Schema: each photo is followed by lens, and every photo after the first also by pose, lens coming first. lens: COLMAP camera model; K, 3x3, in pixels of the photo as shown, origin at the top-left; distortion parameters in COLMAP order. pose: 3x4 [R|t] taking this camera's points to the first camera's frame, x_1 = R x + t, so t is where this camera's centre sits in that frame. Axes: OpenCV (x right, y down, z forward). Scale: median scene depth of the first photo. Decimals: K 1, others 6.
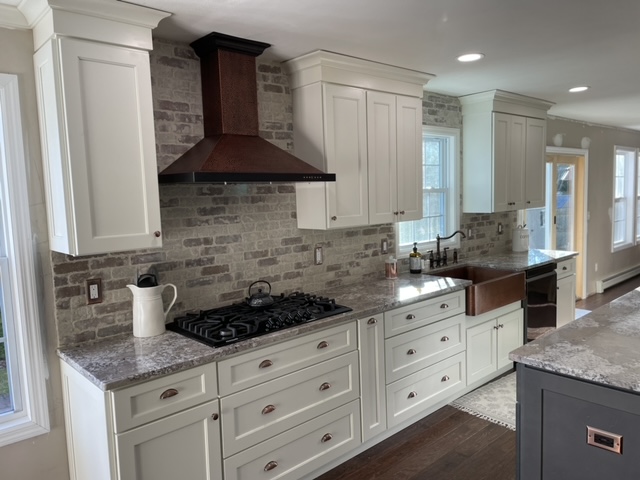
lens RADIAL K [[487.3, 0, 320.9], [0, 487.3, 238.7], [0, 0, 1]] dist [0.053751, -0.031055]
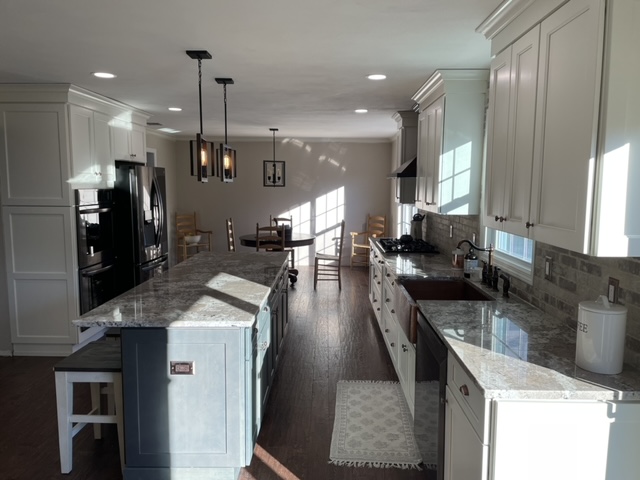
lens RADIAL K [[487.3, 0, 319.7], [0, 487.3, 240.1], [0, 0, 1]] dist [0.053751, -0.031055]
pose [[-0.687450, 0.103450, -0.718825, 1.325076], [-0.059463, 0.978461, 0.197683, -0.204282], [0.723793, 0.178641, -0.666492, 1.787270]]
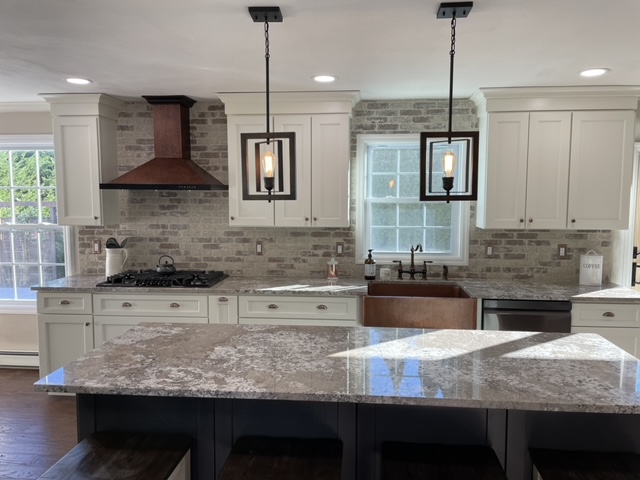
lens RADIAL K [[487.3, 0, 325.7], [0, 487.3, 236.7], [0, 0, 1]] dist [0.053751, -0.031055]
pose [[0.677762, 0.099342, -0.728539, 1.119142], [-0.093970, 0.994409, 0.048175, -0.077392], [0.729252, 0.035809, 0.683308, 0.285010]]
